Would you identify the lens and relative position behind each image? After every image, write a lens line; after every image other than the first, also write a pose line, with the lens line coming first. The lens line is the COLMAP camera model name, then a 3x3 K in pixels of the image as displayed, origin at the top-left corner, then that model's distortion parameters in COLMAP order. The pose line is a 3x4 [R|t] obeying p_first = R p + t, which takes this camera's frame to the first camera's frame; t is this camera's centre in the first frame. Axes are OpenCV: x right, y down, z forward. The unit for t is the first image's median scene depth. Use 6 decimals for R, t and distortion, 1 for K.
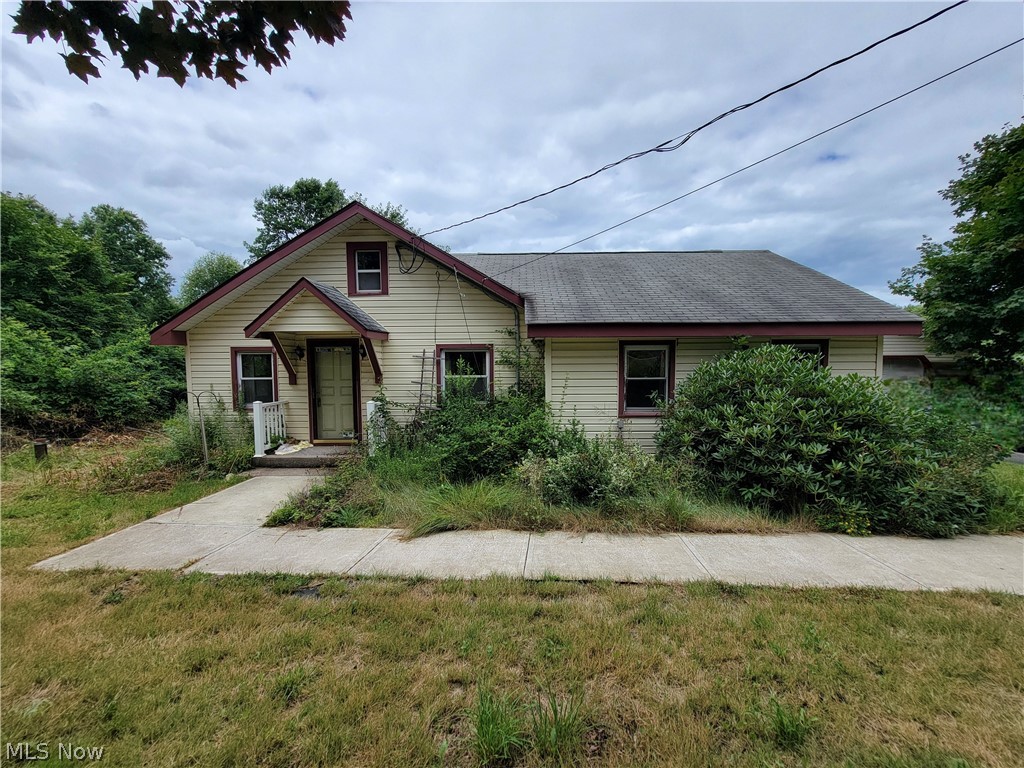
lens RADIAL K [[414.6, 0, 513.2], [0, 414.6, 380.7], [0, 0, 1]] dist [0.002536, 0.000341]
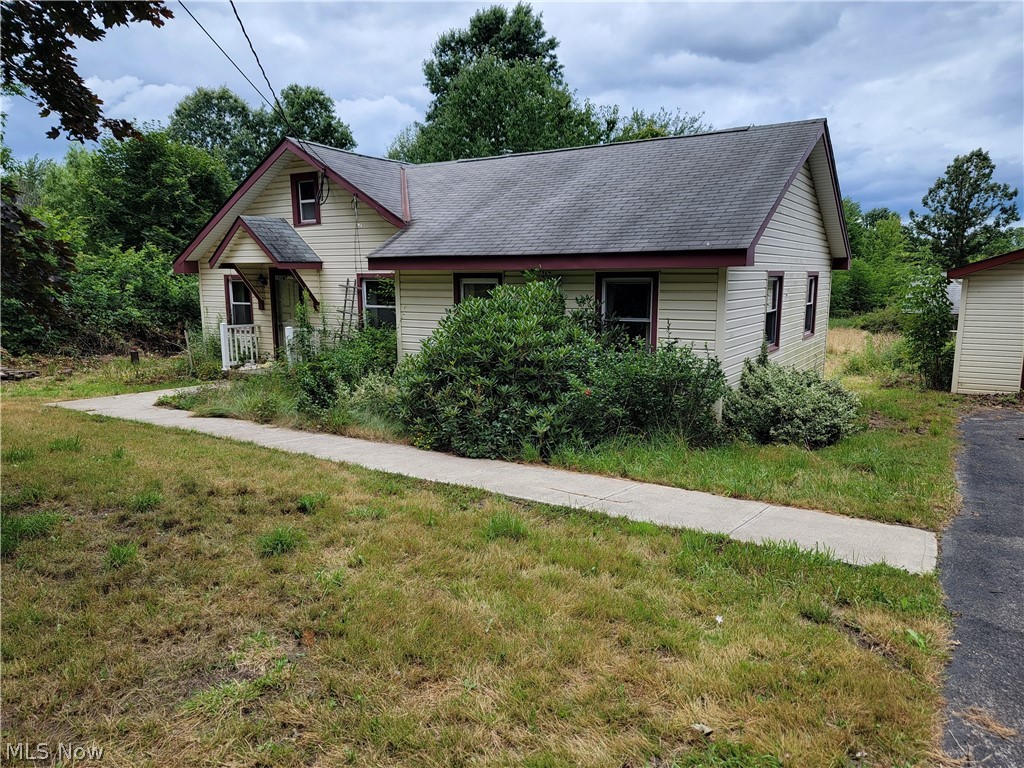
lens RADIAL K [[713.3, 0, 511.2], [0, 713.3, 387.0], [0, 0, 1]] dist [0.056378, 0.000408]
pose [[0.855108, 0.082351, -0.511867, 1.035653], [-0.026908, 0.993023, 0.114809, -0.023880], [0.517751, -0.084401, 0.851358, -0.301538]]
